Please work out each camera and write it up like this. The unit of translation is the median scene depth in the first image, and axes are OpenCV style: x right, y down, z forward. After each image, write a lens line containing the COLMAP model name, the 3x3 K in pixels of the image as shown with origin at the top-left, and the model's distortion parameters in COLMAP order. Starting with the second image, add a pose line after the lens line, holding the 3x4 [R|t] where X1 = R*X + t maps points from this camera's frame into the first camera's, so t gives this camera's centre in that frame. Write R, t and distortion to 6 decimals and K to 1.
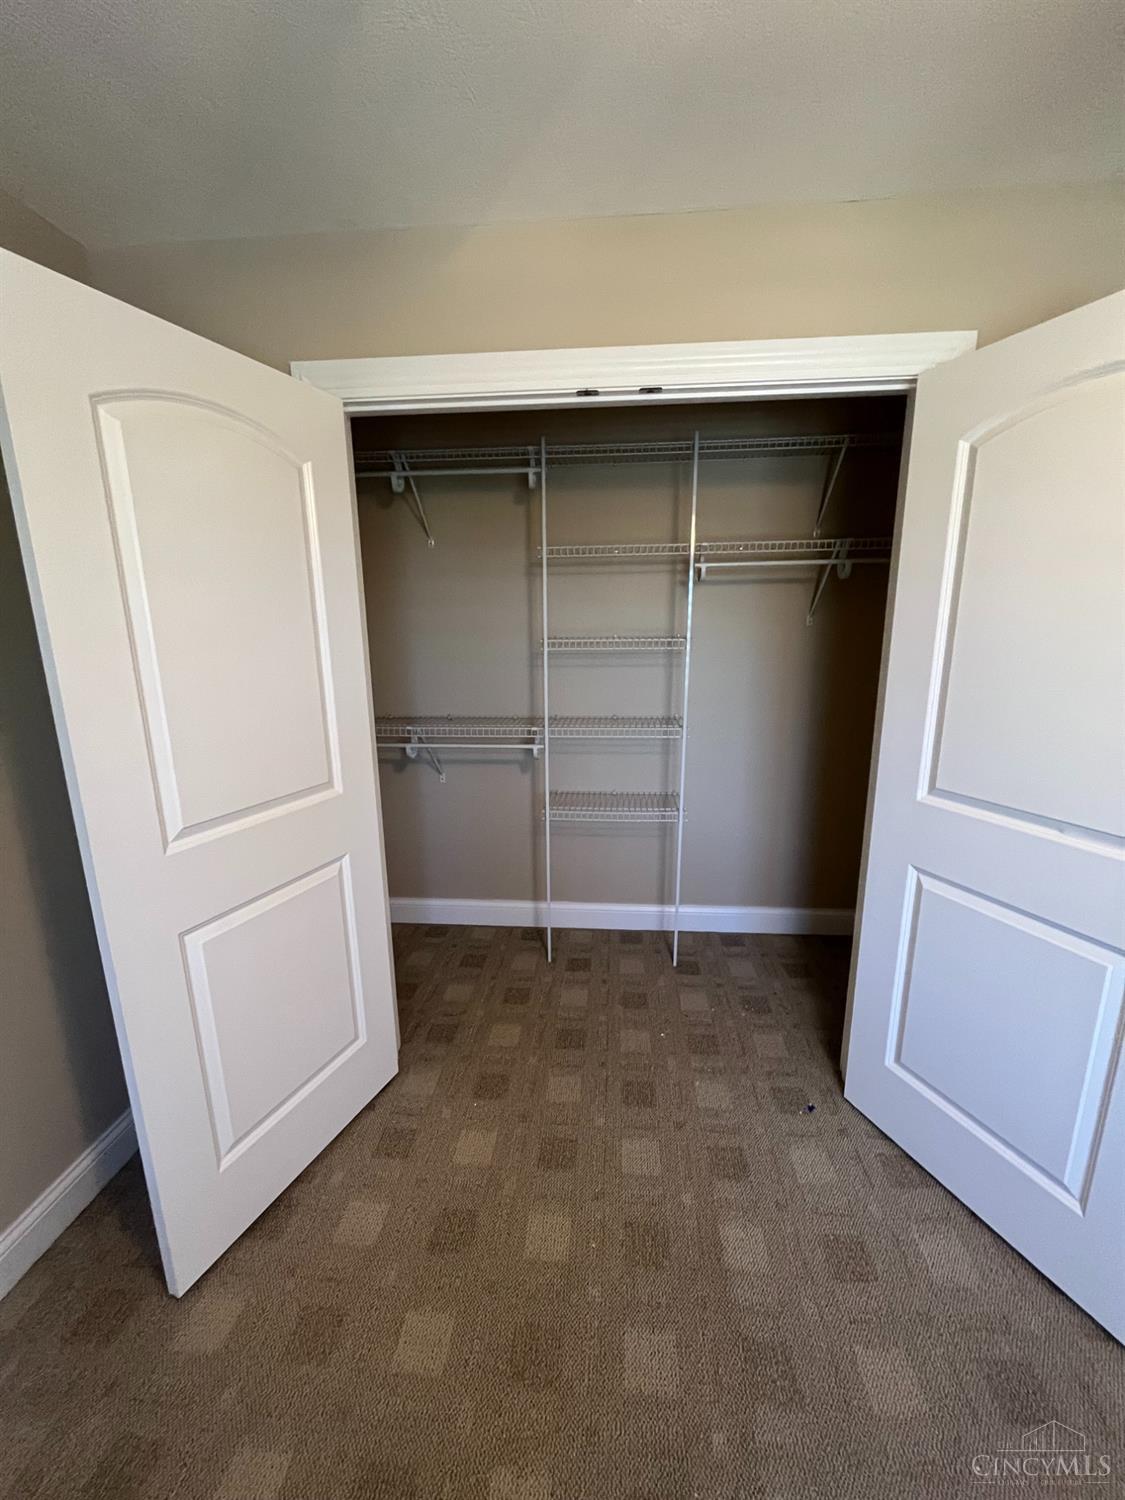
lens RADIAL K [[601.0, 0, 569.4], [0, 601.0, 763.3], [0, 0, 1]] dist [0.001615, 0.000282]
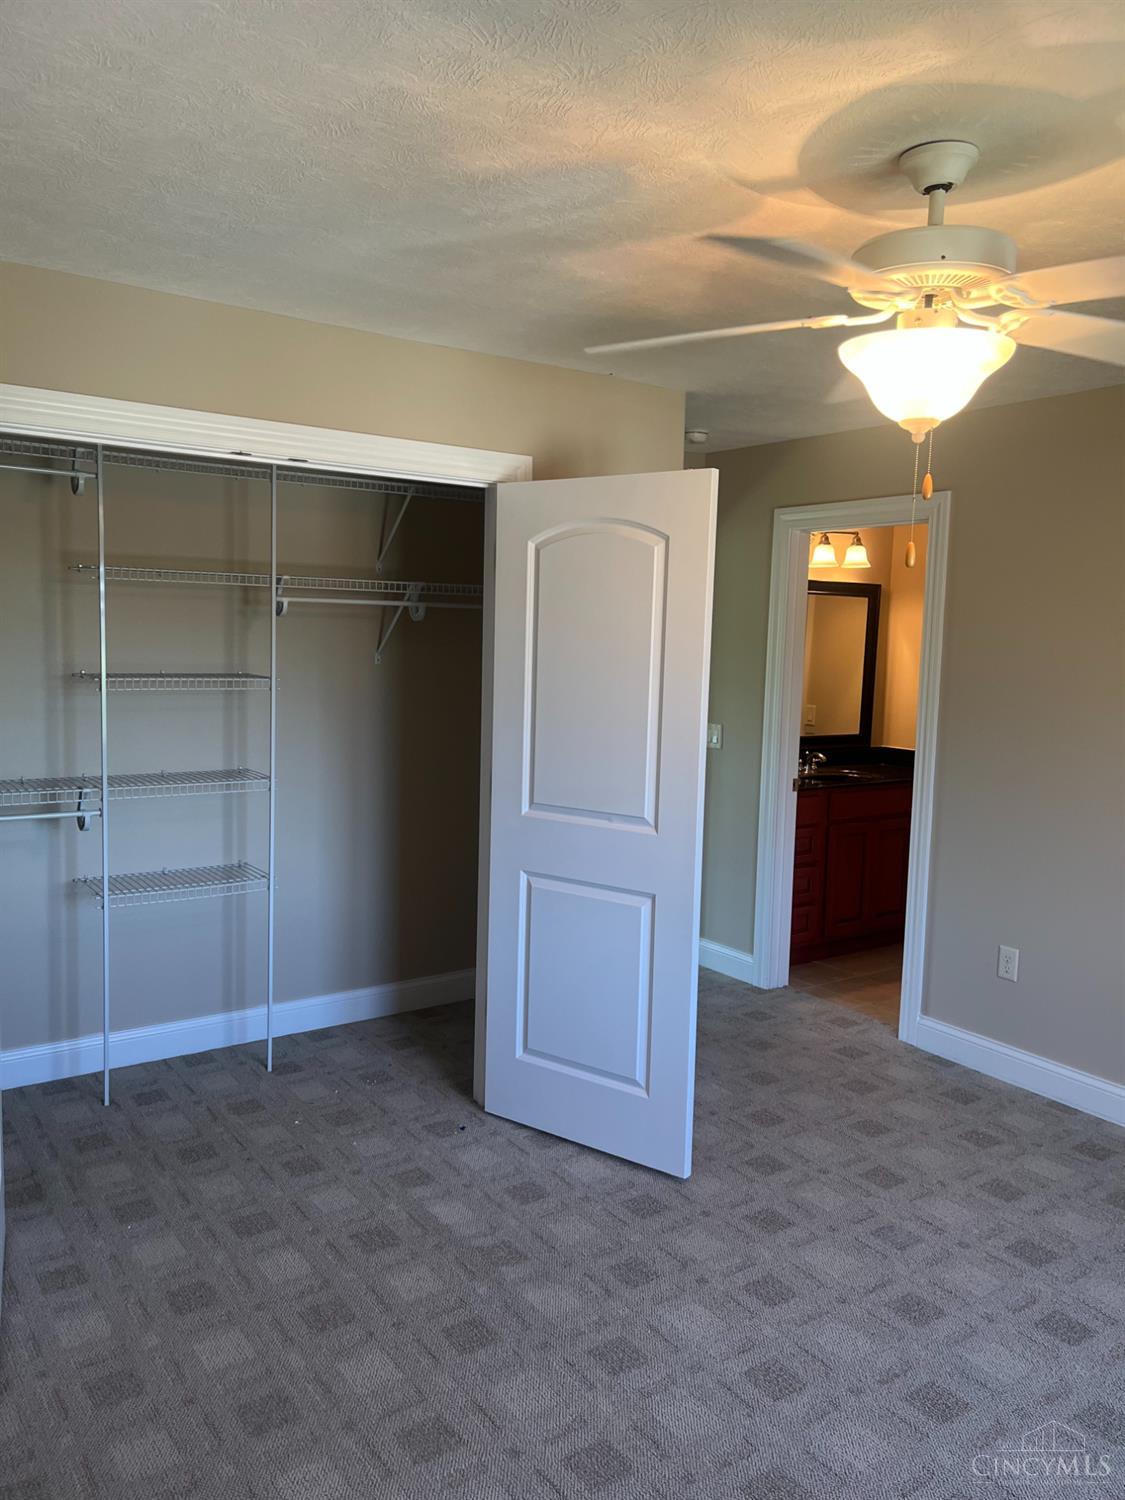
lens RADIAL K [[1133.0, 0, 562.4], [0, 1133.0, 757.7], [0, 0, 1]] dist [0.054557, -0.005582]
pose [[0.767091, -0.037001, 0.640470, -0.583689], [0.115483, 0.989992, -0.081120, 0.103477], [-0.631058, 0.136189, 0.763687, -0.577412]]
